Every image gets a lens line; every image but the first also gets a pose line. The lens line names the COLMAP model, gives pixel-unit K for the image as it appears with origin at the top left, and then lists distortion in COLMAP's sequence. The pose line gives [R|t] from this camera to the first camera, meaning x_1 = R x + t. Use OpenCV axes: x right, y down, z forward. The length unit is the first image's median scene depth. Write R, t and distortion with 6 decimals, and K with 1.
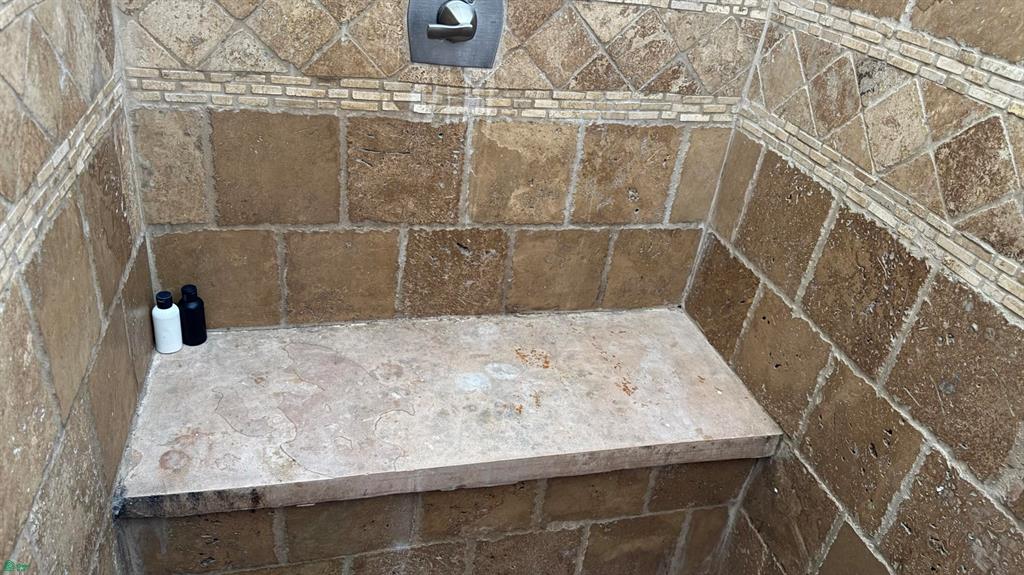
lens RADIAL K [[711.8, 0, 512.0], [0, 711.8, 287.5], [0, 0, 1]] dist [0.132130, -0.237301]
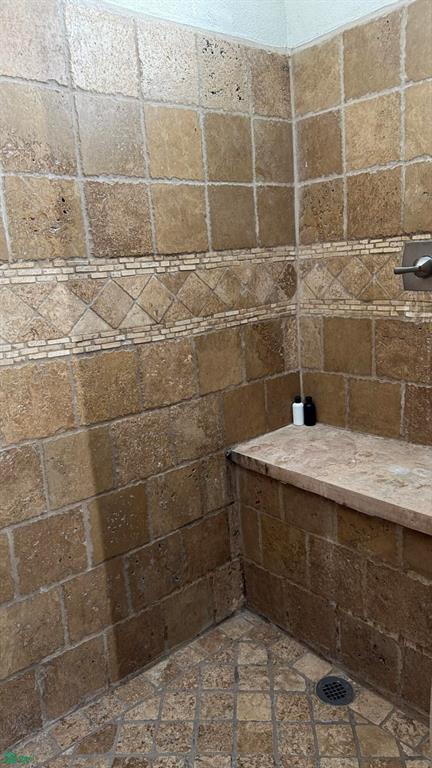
lens RADIAL K [[533.8, 0, 216.0], [0, 533.8, 384.0], [0, 0, 1]] dist [0.132130, -0.237301]
pose [[0.434131, 0.065876, -0.898438, 0.924654], [-0.336741, 0.936891, -0.094020, 0.218204], [0.835545, 0.343358, 0.428916, 0.047571]]
